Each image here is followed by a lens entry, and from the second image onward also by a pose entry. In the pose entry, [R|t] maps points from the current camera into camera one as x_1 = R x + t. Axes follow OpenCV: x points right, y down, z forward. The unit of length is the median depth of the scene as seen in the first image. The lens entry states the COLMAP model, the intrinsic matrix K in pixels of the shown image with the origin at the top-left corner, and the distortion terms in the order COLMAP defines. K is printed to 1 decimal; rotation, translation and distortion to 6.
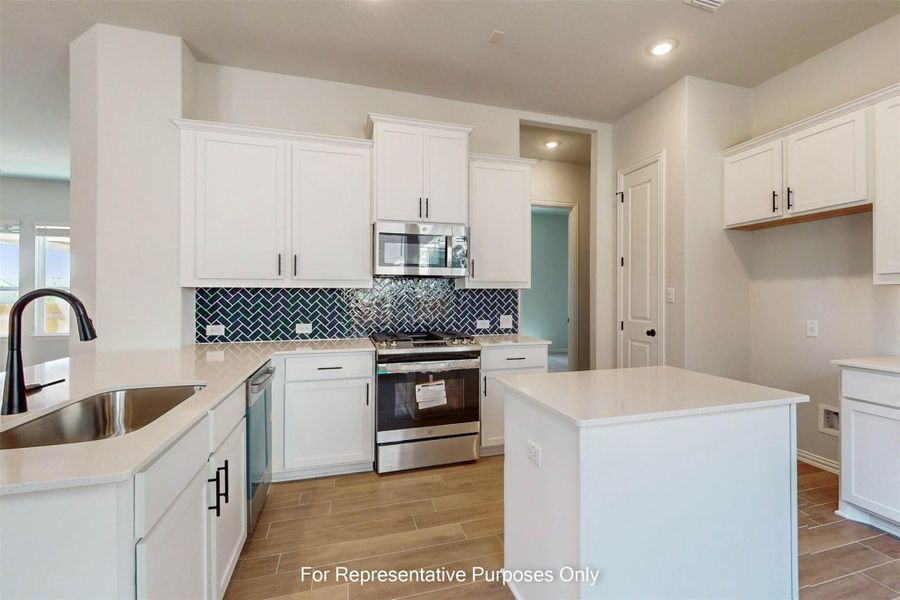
lens RADIAL K [[371.6, 0, 451.2], [0, 371.6, 294.5], [0, 0, 1]] dist [0.000807, 0.000156]
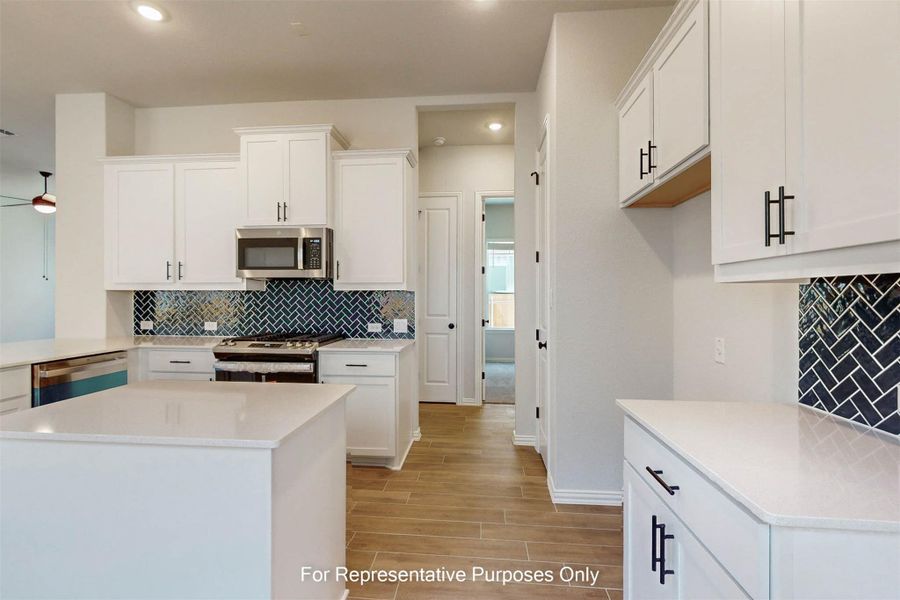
lens RADIAL K [[371.4, 0, 452.3], [0, 371.4, 298.2], [0, 0, 1]] dist [0.001710, 0.000255]
pose [[0.934590, 0.003307, -0.355712, 0.703488], [-0.002758, 0.999994, 0.002051, 0.001632], [0.355716, -0.000936, 0.934594, 0.201631]]
